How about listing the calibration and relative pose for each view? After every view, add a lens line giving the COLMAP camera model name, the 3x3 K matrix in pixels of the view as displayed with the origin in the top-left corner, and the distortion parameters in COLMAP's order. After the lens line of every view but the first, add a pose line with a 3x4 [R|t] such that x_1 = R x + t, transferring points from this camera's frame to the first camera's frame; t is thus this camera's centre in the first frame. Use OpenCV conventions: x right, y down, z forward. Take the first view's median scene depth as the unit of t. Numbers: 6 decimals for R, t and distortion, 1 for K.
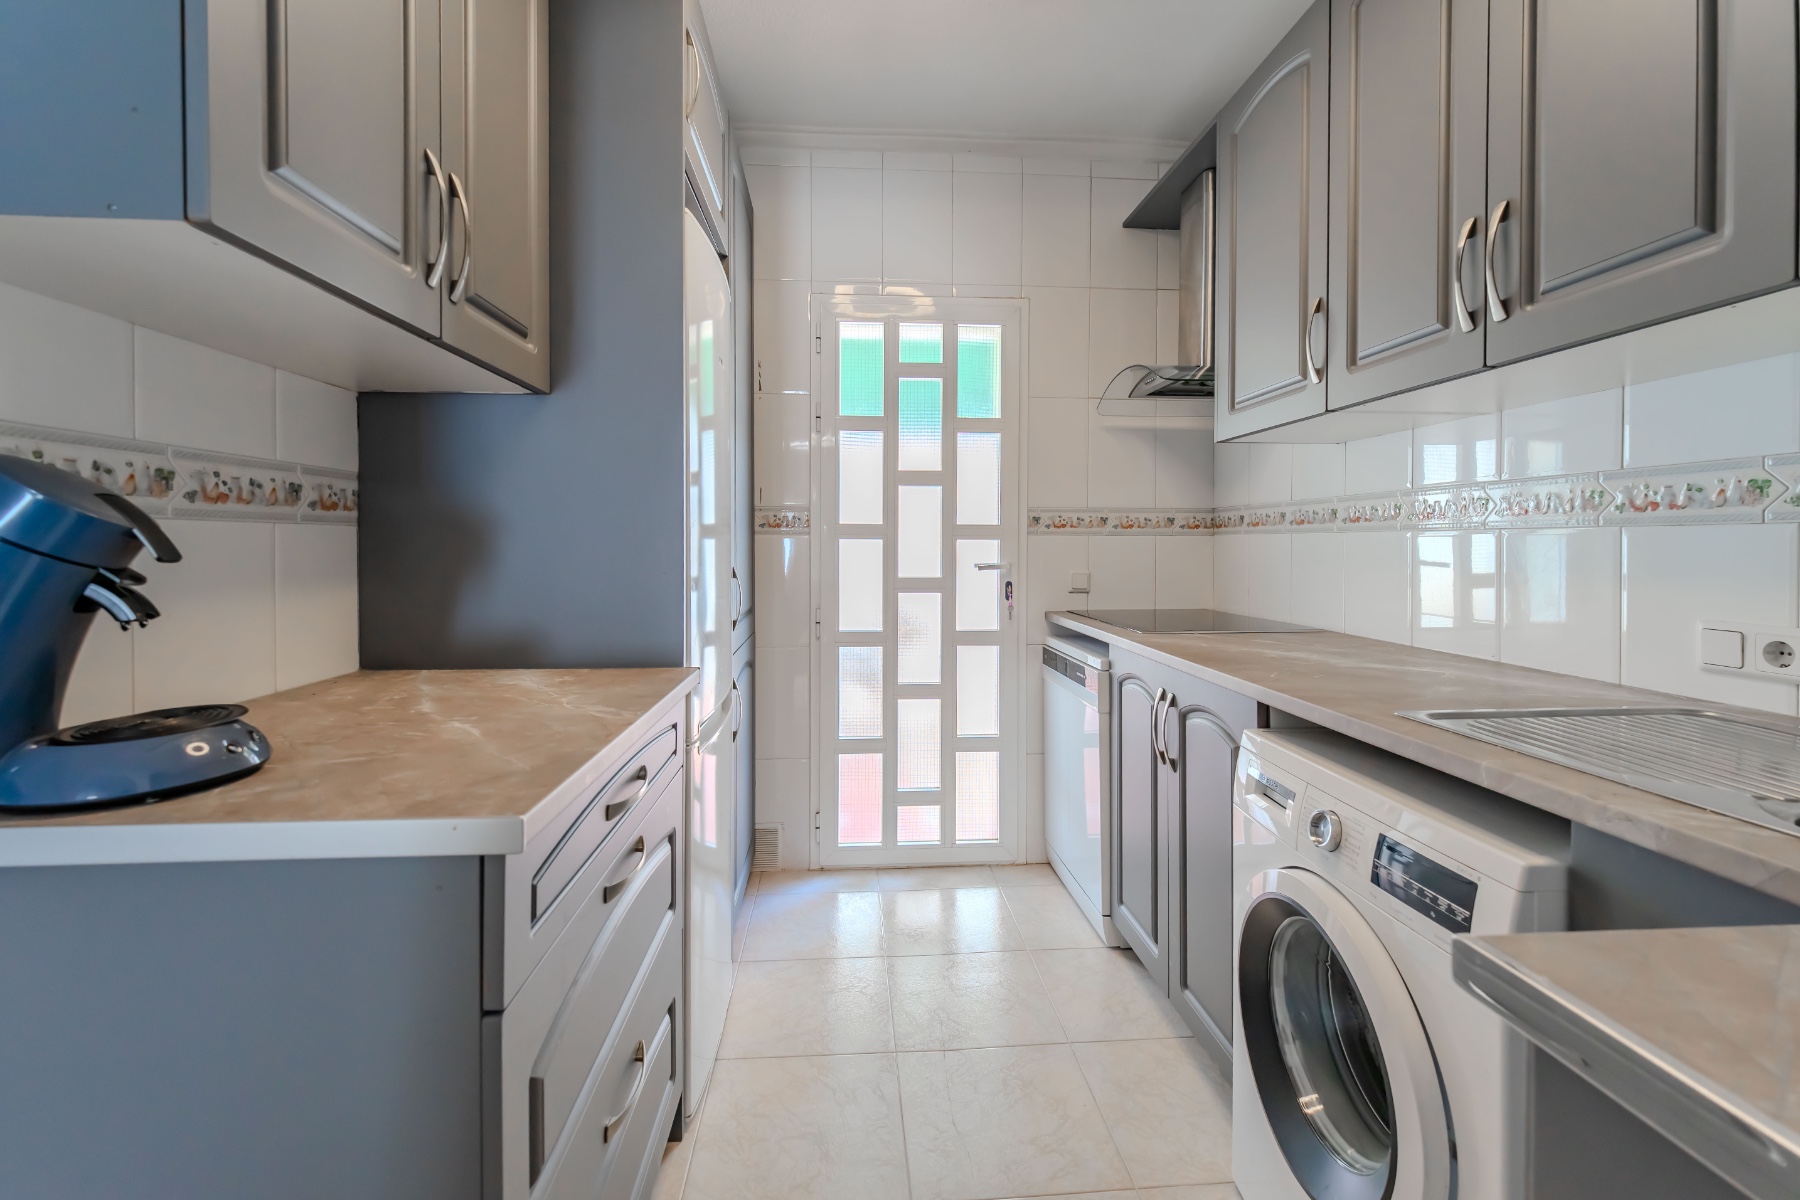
lens RADIAL K [[768.4, 0, 900.3], [0, 768.4, 530.4], [0, 0, 1]] dist [0.015924, -0.009054]
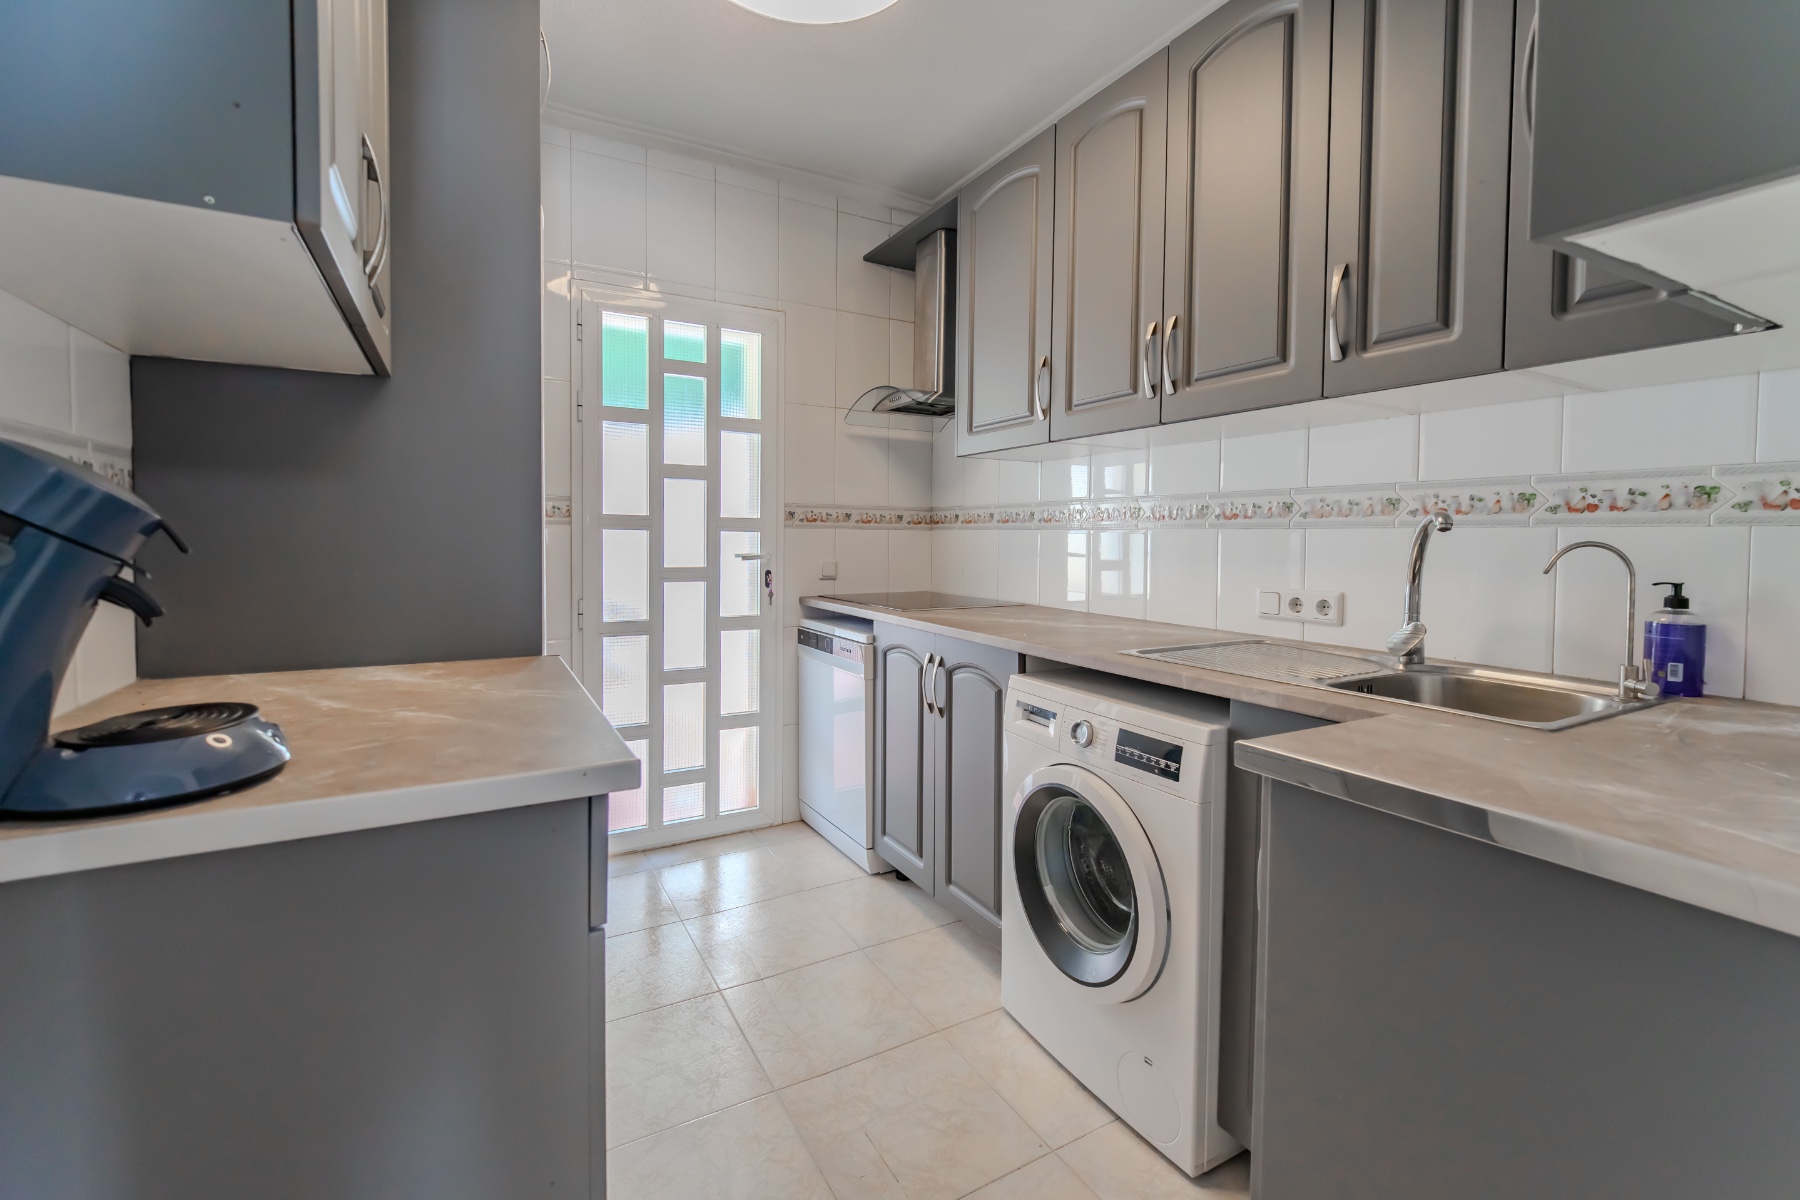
lens RADIAL K [[768.4, 0, 900.3], [0, 768.4, 530.4], [0, 0, 1]] dist [0.015924, -0.009054]
pose [[0.904467, 0.011760, 0.426382, -0.177950], [-0.016437, 0.999838, 0.007292, -0.001534], [-0.426227, -0.013604, 0.904514, -0.077897]]
